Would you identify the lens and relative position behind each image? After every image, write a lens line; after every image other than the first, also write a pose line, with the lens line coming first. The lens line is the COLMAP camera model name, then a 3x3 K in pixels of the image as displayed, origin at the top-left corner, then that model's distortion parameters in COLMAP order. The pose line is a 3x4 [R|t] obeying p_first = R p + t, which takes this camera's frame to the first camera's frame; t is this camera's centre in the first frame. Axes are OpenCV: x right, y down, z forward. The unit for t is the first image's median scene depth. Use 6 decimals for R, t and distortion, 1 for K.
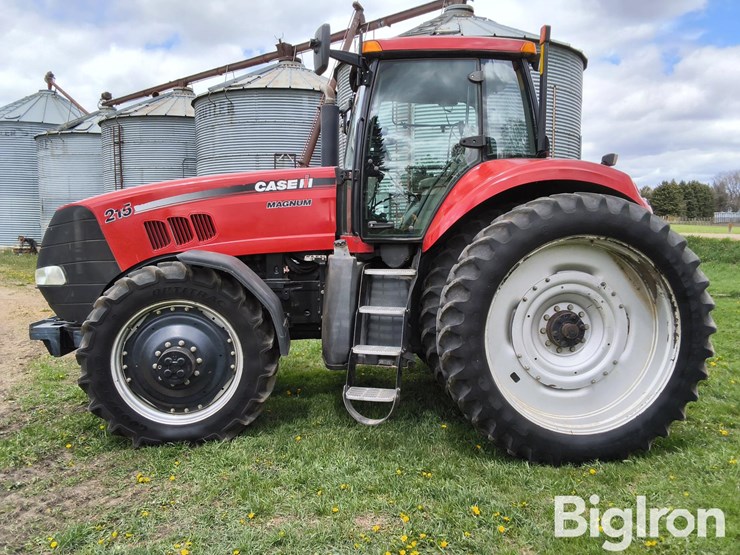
lens RADIAL K [[600.0, 0, 369.1], [0, 600.0, 279.6], [0, 0, 1]] dist [0.007812, 0.003432]
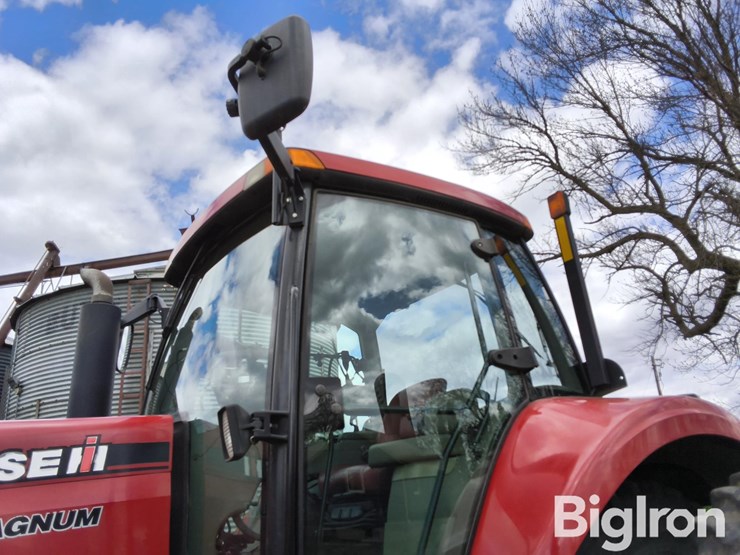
lens RADIAL K [[600.0, 0, 369.1], [0, 600.0, 279.6], [0, 0, 1]] dist [0.007812, 0.003432]
pose [[0.859599, 0.122568, 0.496051, -0.156059], [0.112634, 0.901472, -0.417925, -0.090402], [-0.498400, 0.415120, 0.761099, 0.613413]]
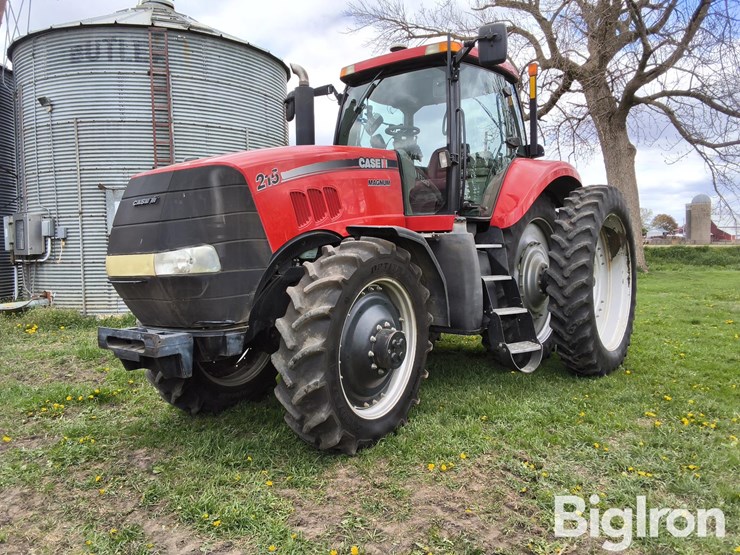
lens RADIAL K [[572.5, 0, 382.6], [0, 572.5, 277.8], [0, 0, 1]] dist [0.118412, -0.168043]
pose [[0.677923, -0.056214, 0.732980, -0.841613], [0.076150, 0.997078, 0.006039, 0.025518], [-0.731178, 0.051723, 0.680223, 0.357010]]
